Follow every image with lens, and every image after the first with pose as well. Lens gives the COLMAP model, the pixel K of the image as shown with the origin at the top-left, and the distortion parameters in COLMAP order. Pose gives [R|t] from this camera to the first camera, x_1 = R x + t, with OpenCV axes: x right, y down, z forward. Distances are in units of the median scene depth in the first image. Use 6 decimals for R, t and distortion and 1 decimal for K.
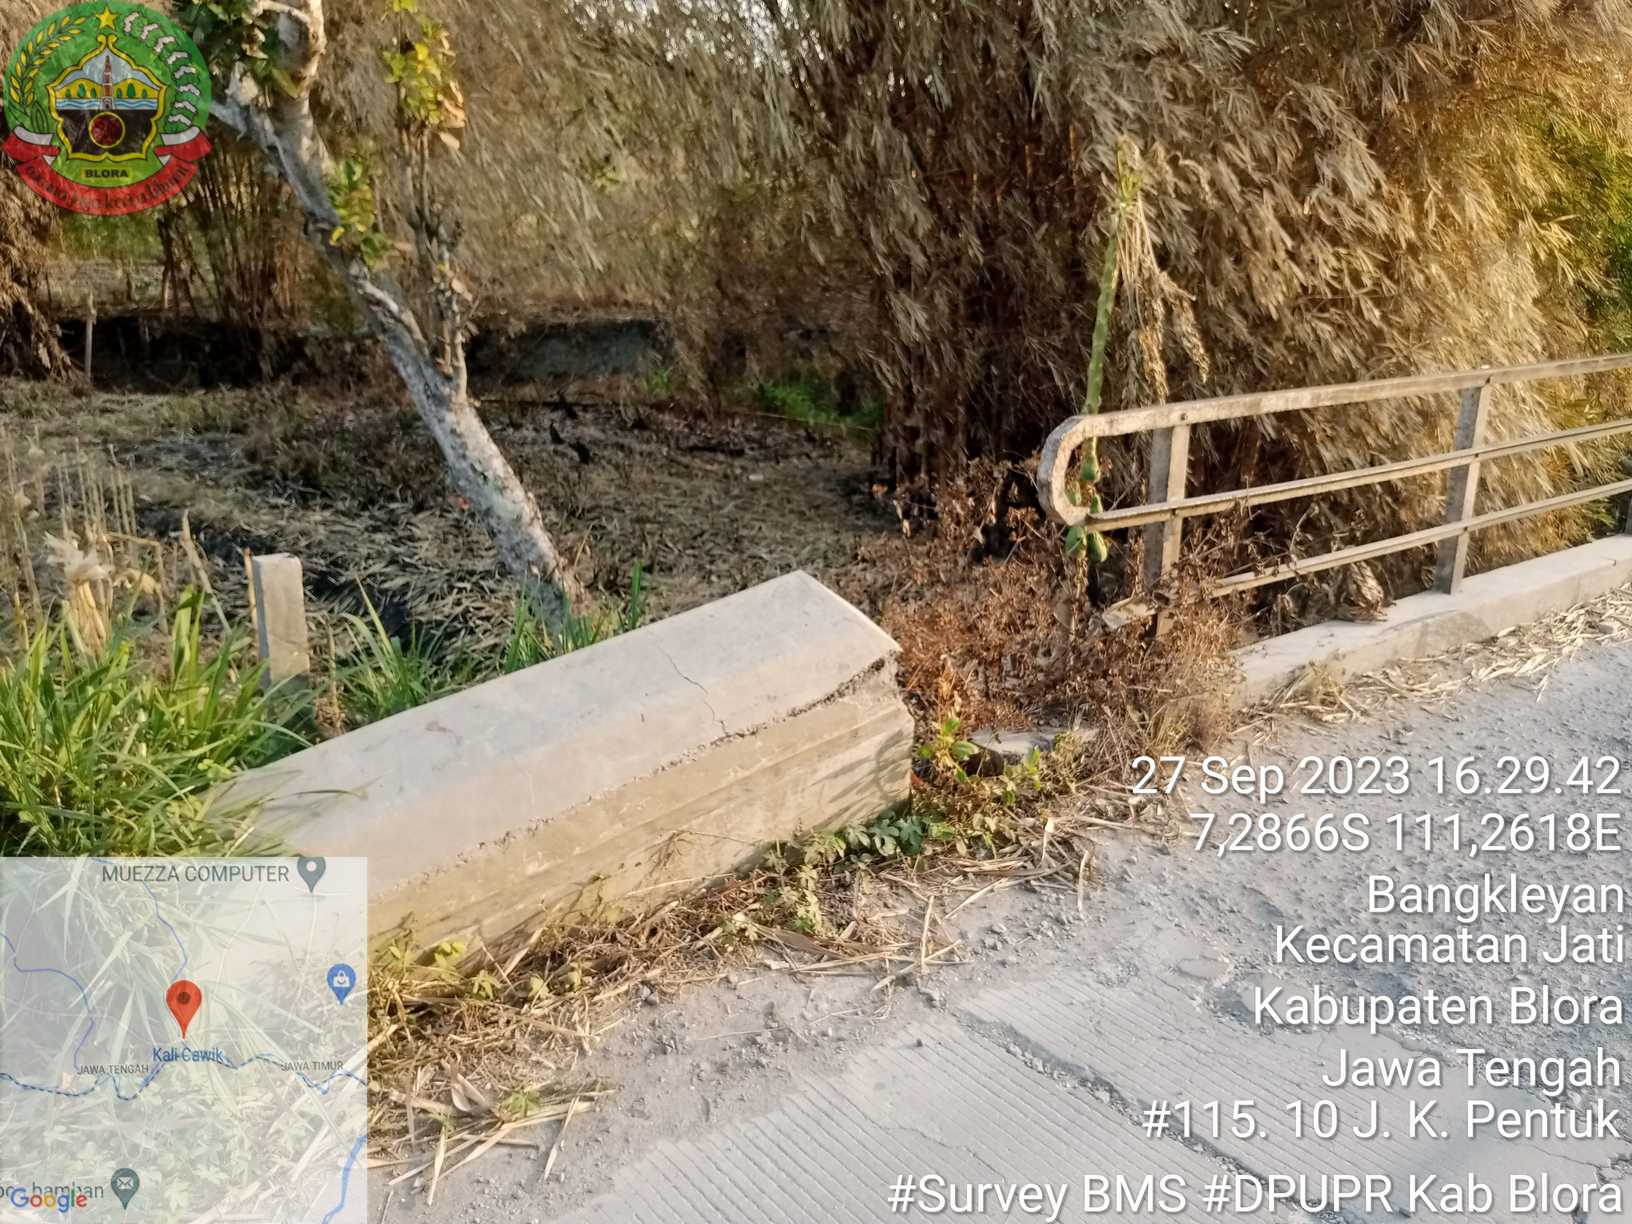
lens RADIAL K [[1324.0, 0, 822.0], [0, 1324.0, 614.1], [0, 0, 1]] dist [0.060114, -0.176339]
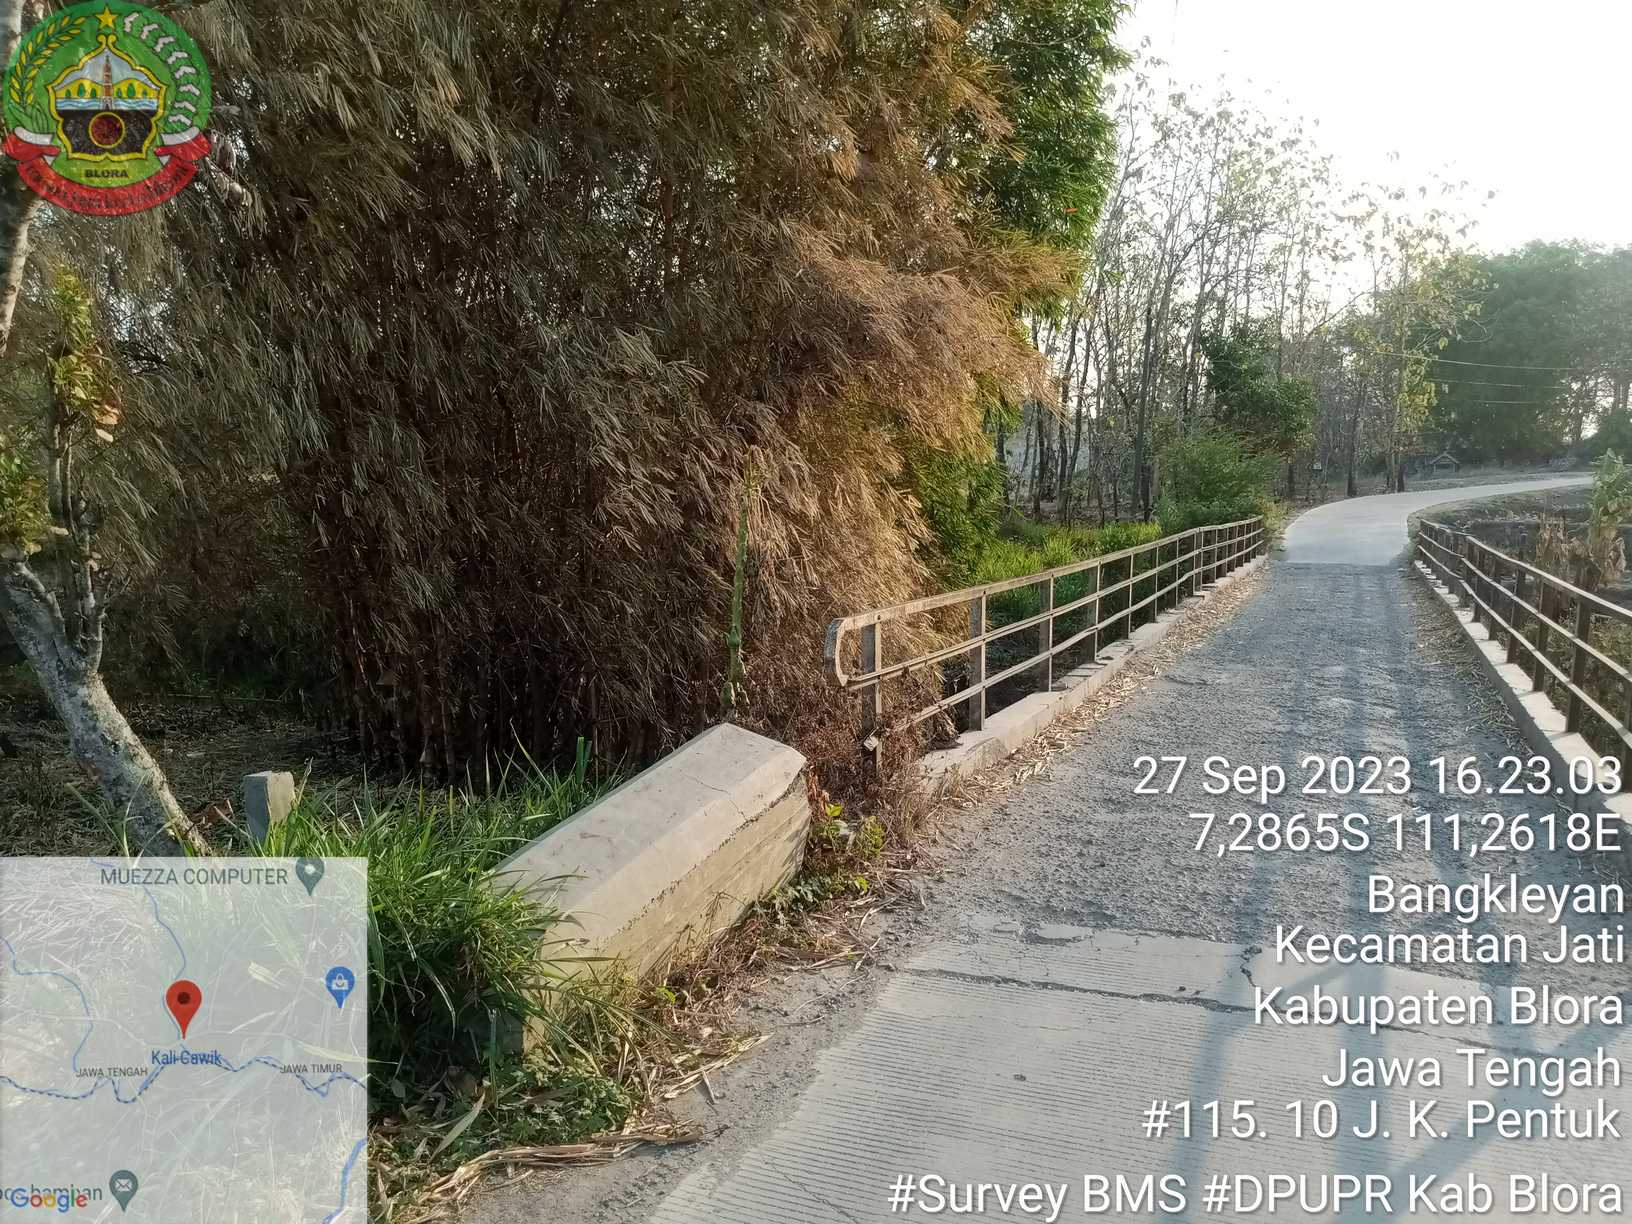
lens RADIAL K [[1324.0, 0, 822.0], [0, 1324.0, 614.1], [0, 0, 1]] dist [0.060114, -0.176339]
pose [[0.855877, -0.051018, 0.514656, -0.522953], [0.155421, 0.974497, -0.161865, 0.081280], [-0.493273, 0.218525, 0.841979, -0.262732]]
